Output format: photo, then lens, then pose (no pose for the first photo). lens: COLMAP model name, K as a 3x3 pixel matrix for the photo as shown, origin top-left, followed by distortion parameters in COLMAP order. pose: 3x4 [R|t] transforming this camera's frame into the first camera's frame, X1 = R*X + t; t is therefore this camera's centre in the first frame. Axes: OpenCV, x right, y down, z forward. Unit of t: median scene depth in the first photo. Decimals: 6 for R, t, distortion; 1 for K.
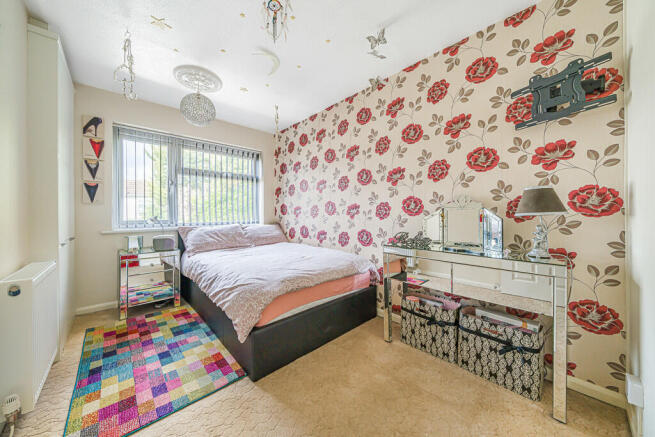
lens RADIAL K [[228.0, 0, 323.8], [0, 228.0, 209.4], [0, 0, 1]] dist [0.000286, 0.000020]
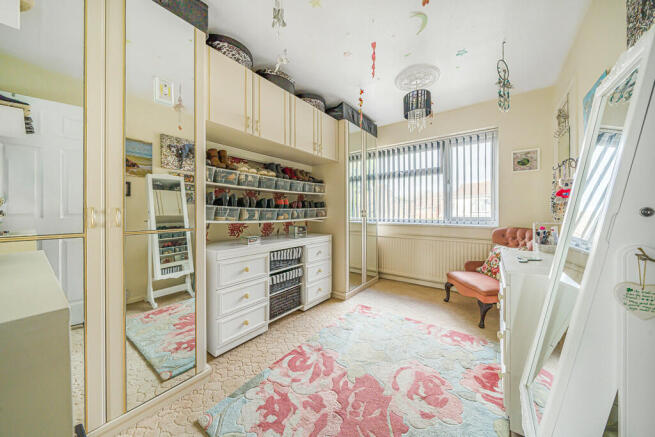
lens RADIAL K [[228.0, 0, 323.8], [0, 228.0, 209.4], [0, 0, 1]] dist [0.000286, 0.000020]
pose [[0.176760, 0.003559, -0.984248, 0.462088], [0.006407, 0.999968, 0.004767, 0.002124], [0.984233, -0.007148, 0.176731, 0.425652]]
